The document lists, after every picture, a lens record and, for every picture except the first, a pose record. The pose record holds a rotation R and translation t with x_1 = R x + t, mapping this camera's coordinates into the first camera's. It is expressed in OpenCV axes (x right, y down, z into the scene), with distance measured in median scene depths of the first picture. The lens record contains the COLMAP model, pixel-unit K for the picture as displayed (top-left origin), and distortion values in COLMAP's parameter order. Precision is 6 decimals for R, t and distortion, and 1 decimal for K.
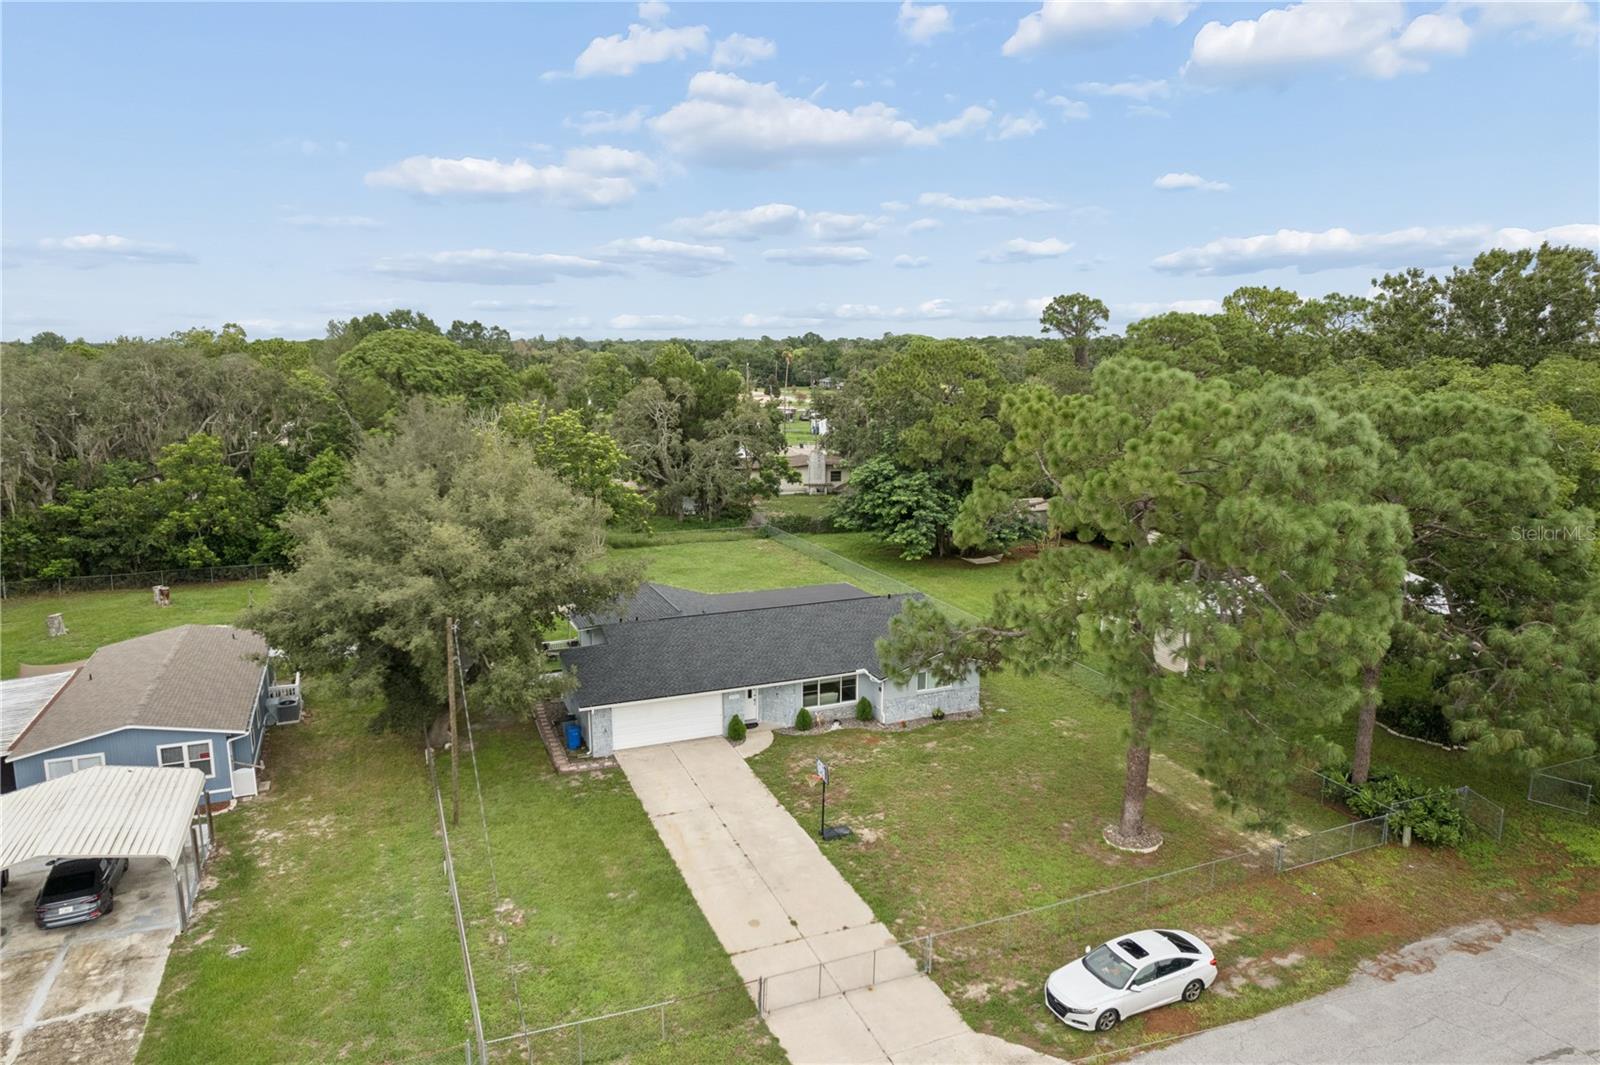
lens RADIAL K [[1028.3, 0, 800.7], [0, 1028.3, 531.1], [0, 0, 1]] dist [-0.063489, 0.053586]
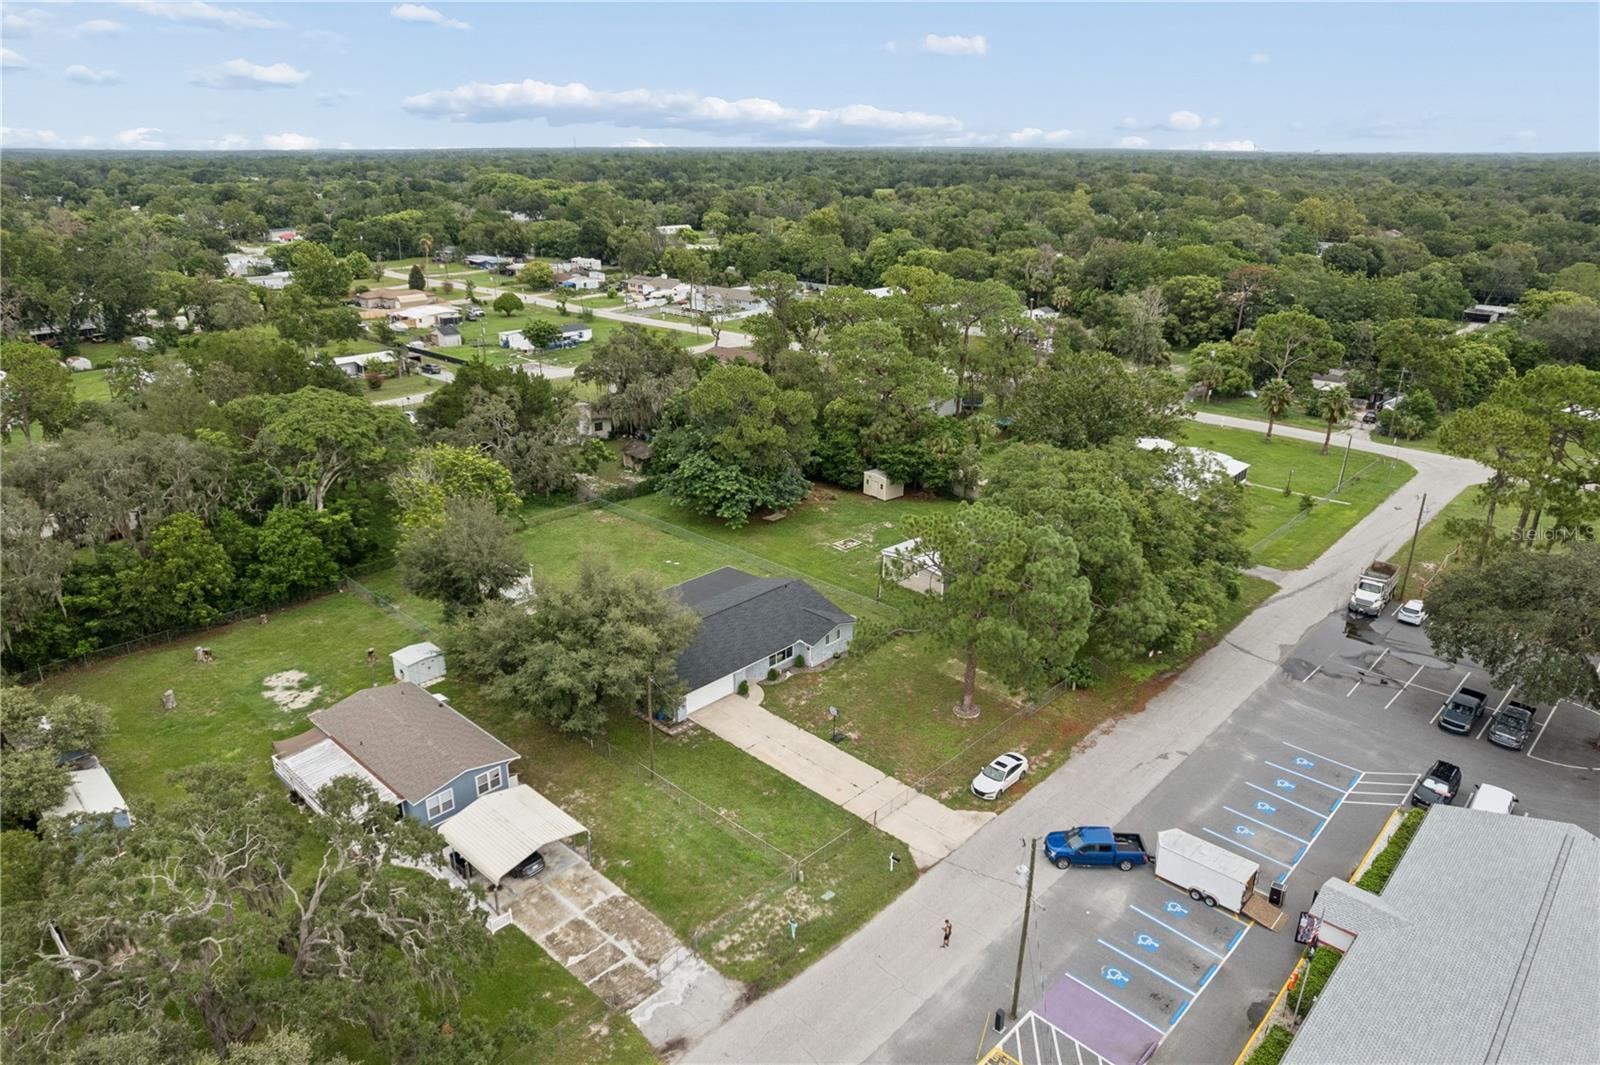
lens RADIAL K [[1028.3, 0, 807.3], [0, 1028.3, 553.9], [0, 0, 1]] dist [-0.063489, 0.053586]
pose [[0.913619, -0.150223, 0.377800, -0.567952], [0.070977, 0.973898, 0.215606, -0.388121], [-0.400327, -0.170167, 0.900434, -0.573357]]
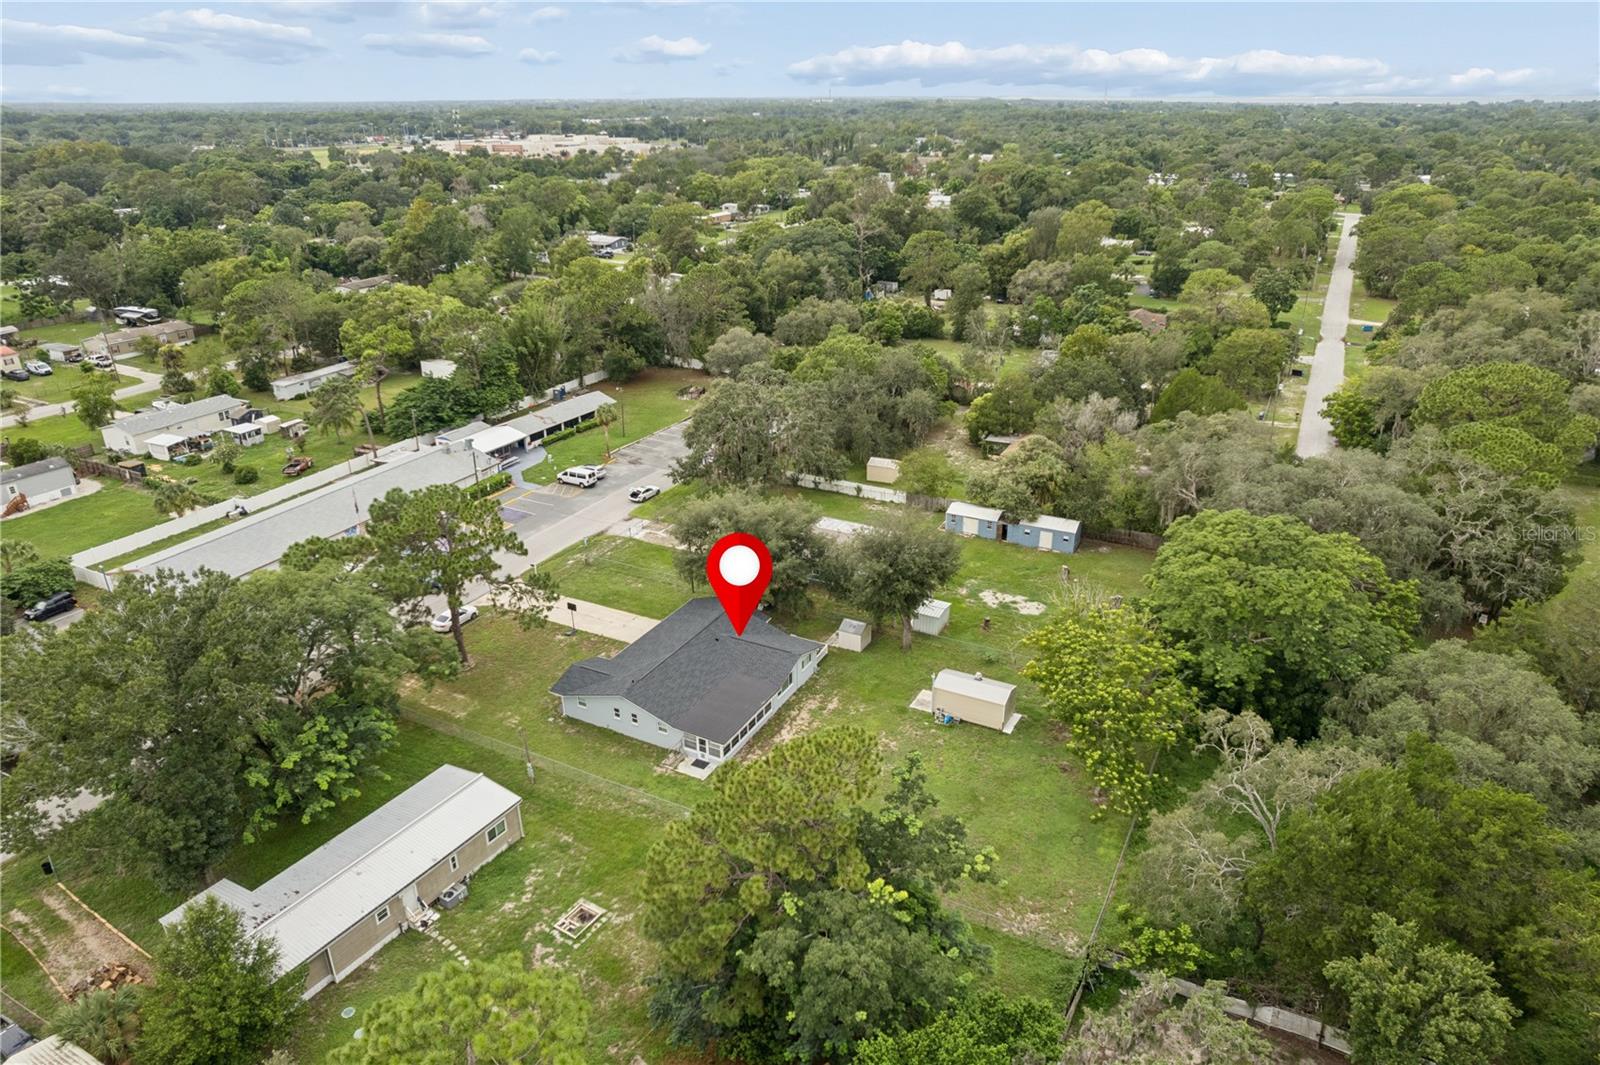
lens RADIAL K [[1028.3, 0, 801.8], [0, 1028.3, 526.0], [0, 0, 1]] dist [-0.063489, 0.053586]
pose [[-0.773240, 0.251308, -0.582189, 0.816864], [-0.109409, 0.851472, 0.512860, -1.067050], [0.624603, 0.460261, -0.630897, 2.272747]]
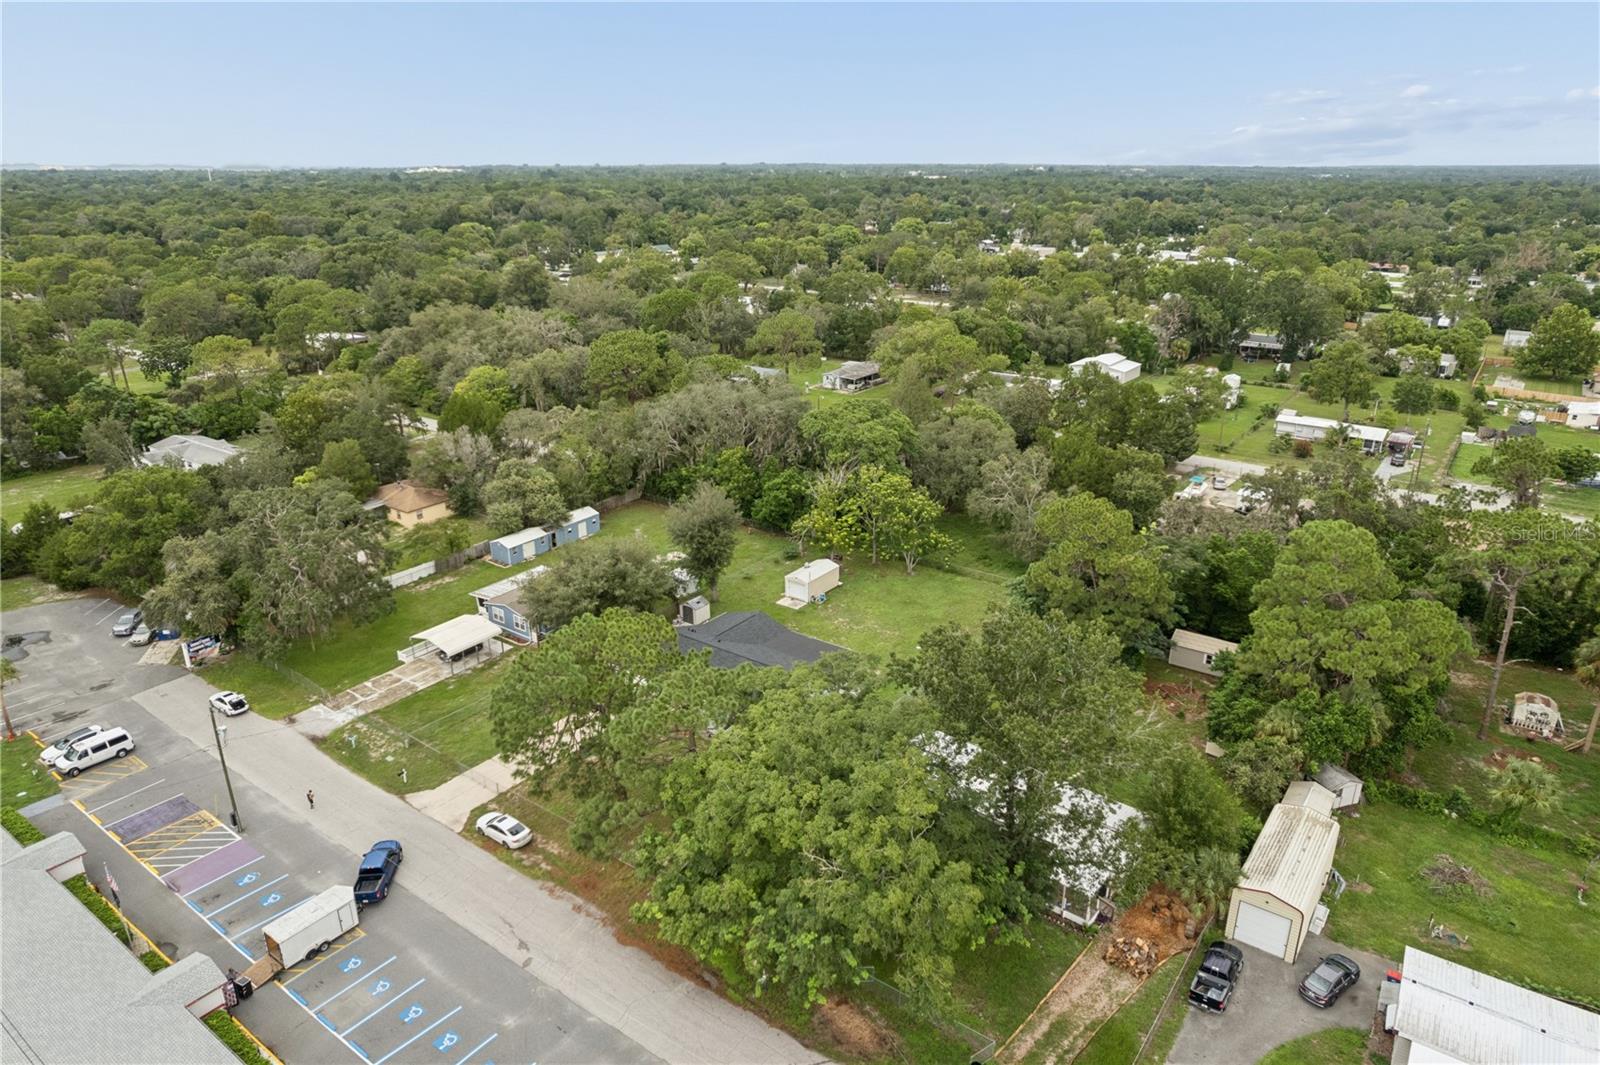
lens RADIAL K [[1028.3, 0, 799.8], [0, 1028.3, 516.5], [0, 0, 1]] dist [-0.063489, 0.053586]
pose [[0.515982, 0.282254, -0.808761, 1.597730], [-0.154631, 0.959334, 0.236151, -0.674253], [0.842527, 0.003210, 0.538644, 0.101853]]
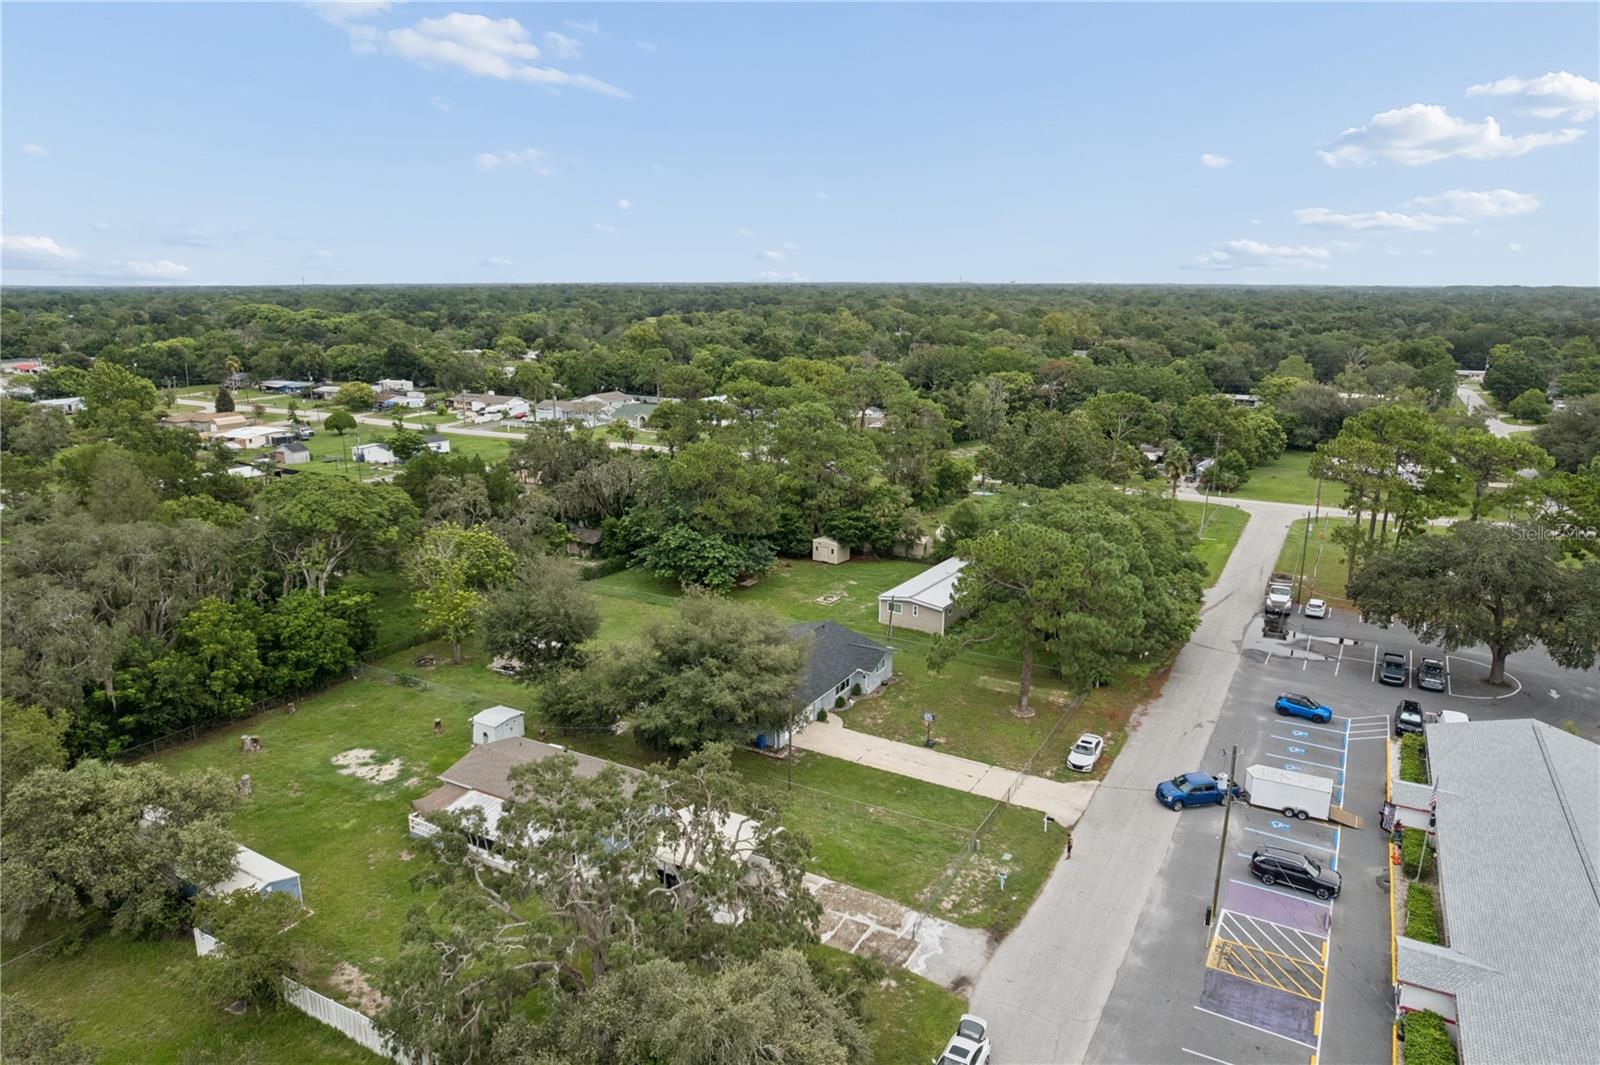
lens RADIAL K [[1028.3, 0, 810.3], [0, 1028.3, 543.7], [0, 0, 1]] dist [-0.063489, 0.053586]
pose [[0.783834, -0.154456, 0.601455, -1.117889], [0.110511, 0.987807, 0.109653, -0.315627], [-0.611058, -0.019483, 0.791346, -0.461554]]
